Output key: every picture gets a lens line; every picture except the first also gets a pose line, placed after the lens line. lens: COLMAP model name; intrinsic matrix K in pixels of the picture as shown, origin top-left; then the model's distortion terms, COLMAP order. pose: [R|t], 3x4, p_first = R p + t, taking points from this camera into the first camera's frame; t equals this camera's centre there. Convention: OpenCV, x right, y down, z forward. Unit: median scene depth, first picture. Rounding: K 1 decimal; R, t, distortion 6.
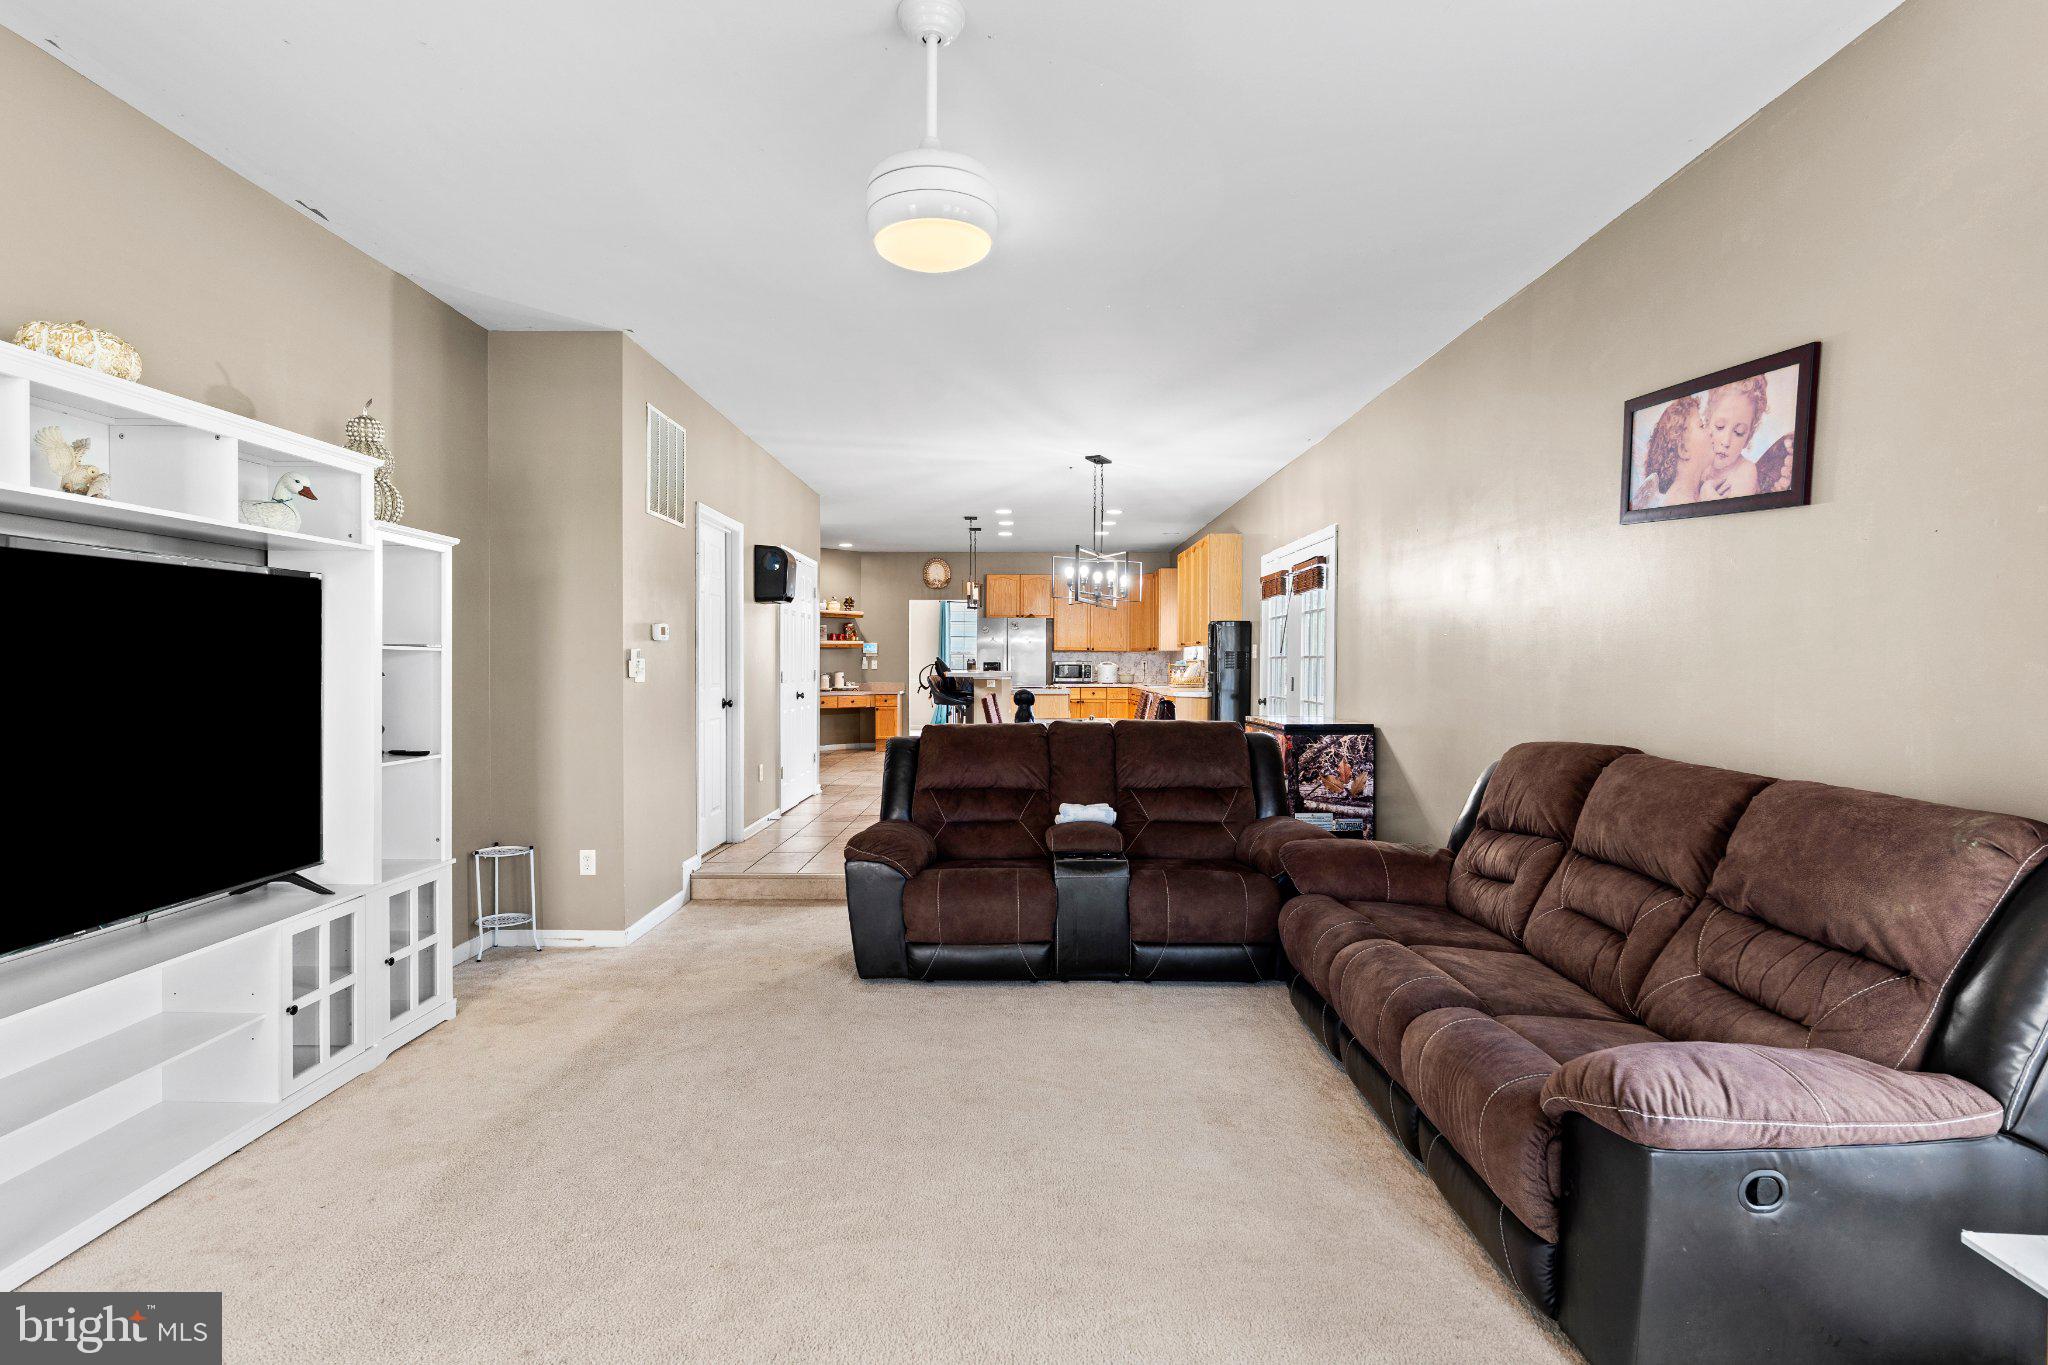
lens RADIAL K [[937.4, 0, 1022.0], [0, 937.4, 682.7], [0, 0, 1]] dist [-0.001771, -0.001531]
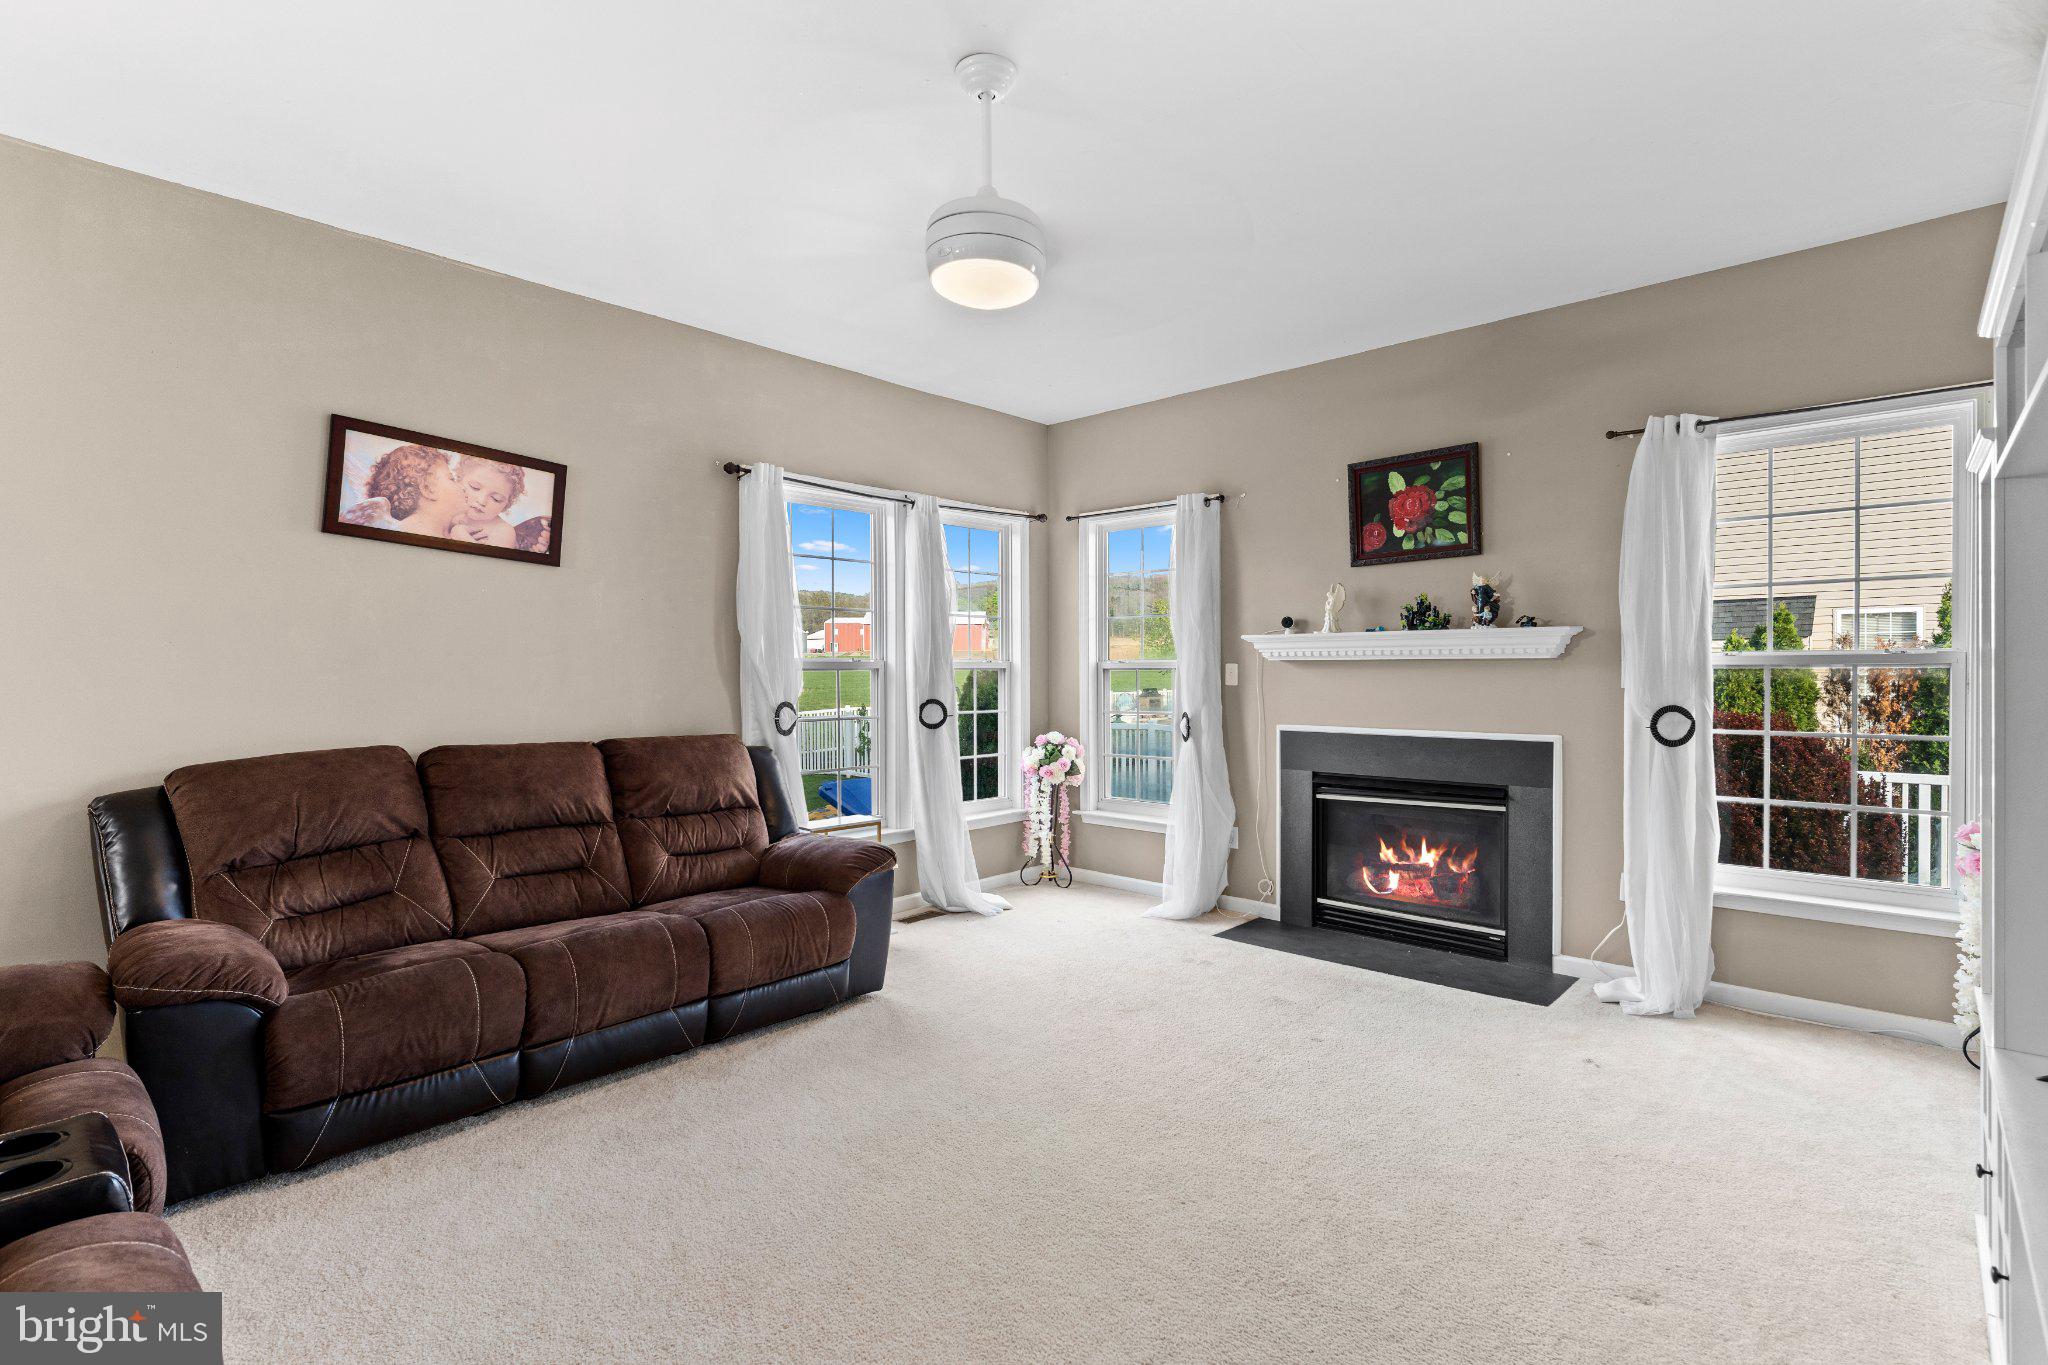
lens RADIAL K [[937.4, 0, 1022.5], [0, 937.4, 676.9], [0, 0, 1]] dist [-0.001771, -0.001531]
pose [[-0.713123, -0.004703, 0.701023, -0.736687], [0.016044, 0.999606, 0.023027, -0.027298], [-0.700855, 0.027668, -0.712767, 1.437162]]
